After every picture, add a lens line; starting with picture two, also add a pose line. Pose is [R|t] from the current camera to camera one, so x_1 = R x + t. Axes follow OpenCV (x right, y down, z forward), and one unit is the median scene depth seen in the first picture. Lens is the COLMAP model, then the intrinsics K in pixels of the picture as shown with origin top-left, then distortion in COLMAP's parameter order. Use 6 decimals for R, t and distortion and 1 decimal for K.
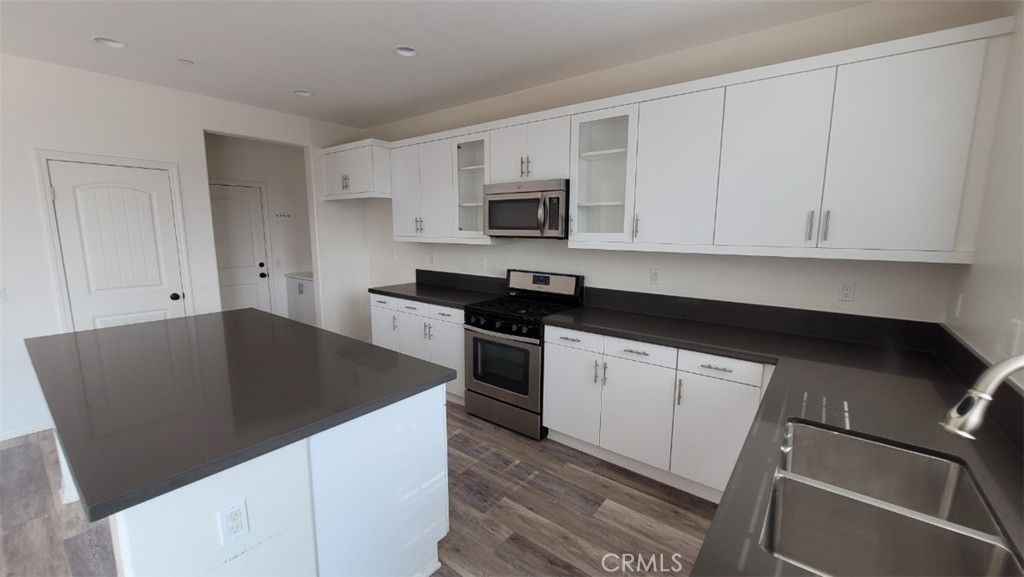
lens RADIAL K [[404.4, 0, 507.5], [0, 404.4, 289.7], [0, 0, 1]] dist [-0.000509, -0.000109]
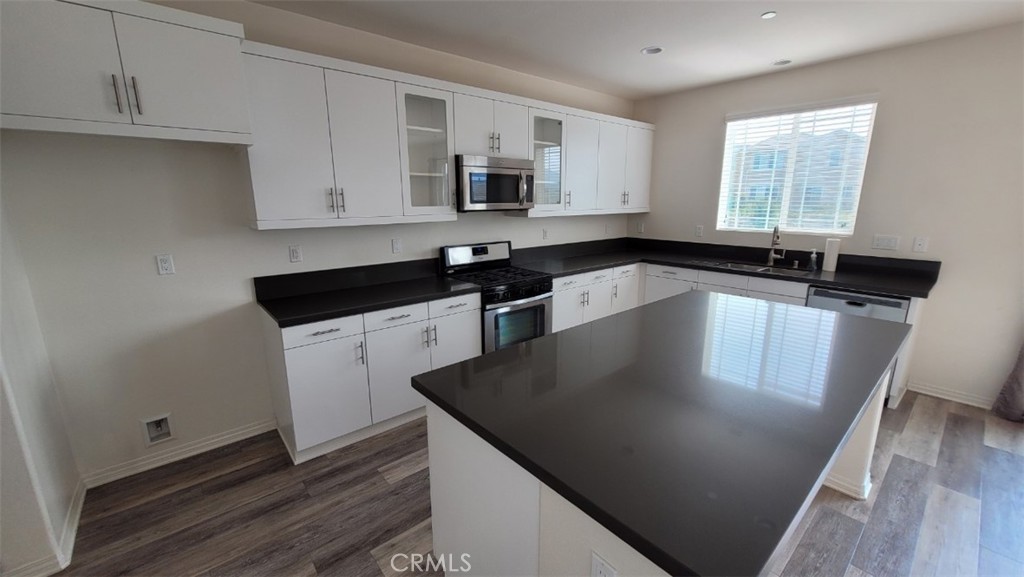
lens RADIAL K [[404.4, 0, 505.4], [0, 404.4, 295.8], [0, 0, 1]] dist [-0.000509, -0.000109]
pose [[0.204306, -0.238339, 0.949449, -0.949517], [0.152717, 0.965792, 0.209579, -0.124038], [-0.966921, 0.102178, 0.233715, 0.702740]]
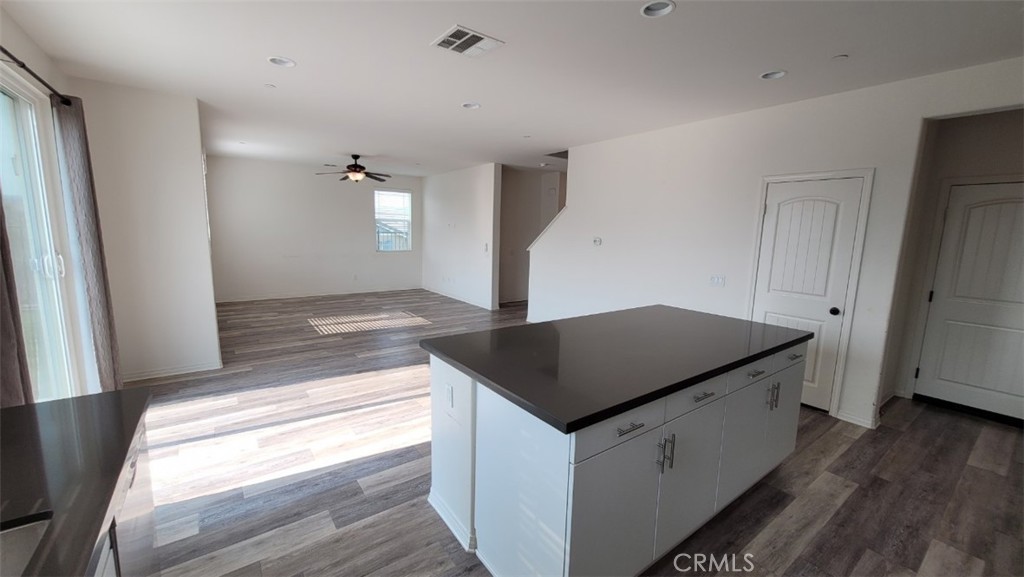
lens RADIAL K [[404.4, 0, 513.8], [0, 404.4, 288.3], [0, 0, 1]] dist [-0.000509, -0.000109]
pose [[-0.260141, 0.130583, -0.956700, 0.293991], [-0.172263, 0.968641, 0.179054, -0.080426], [0.950080, 0.211384, -0.229488, 0.527193]]
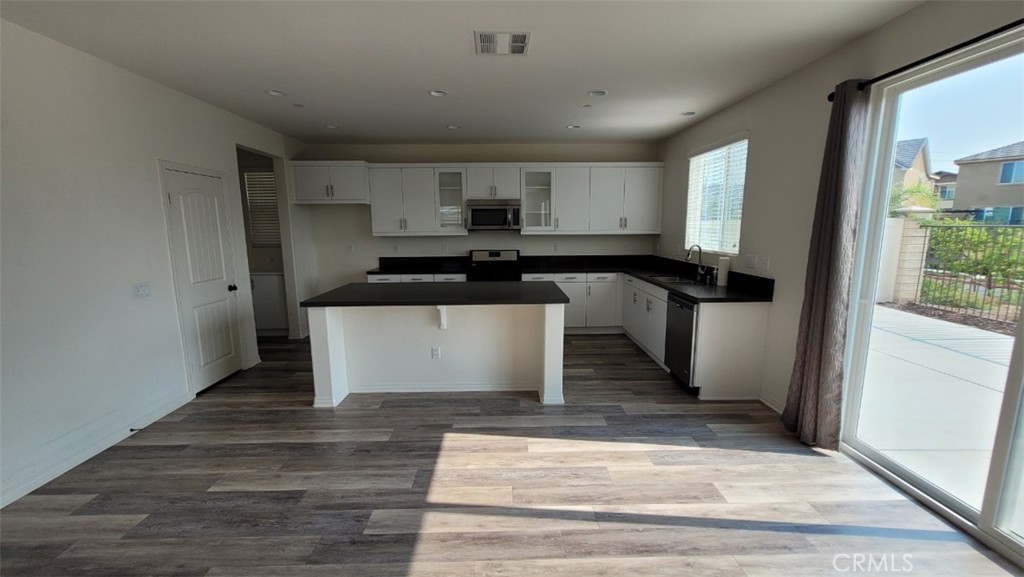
lens RADIAL K [[404.4, 0, 504.2], [0, 404.4, 295.2], [0, 0, 1]] dist [-0.000509, -0.000109]
pose [[0.784420, -0.118141, 0.608874, -0.986701], [0.105033, 0.992815, 0.057322, 0.056248], [-0.611272, 0.018988, 0.791193, -0.420801]]
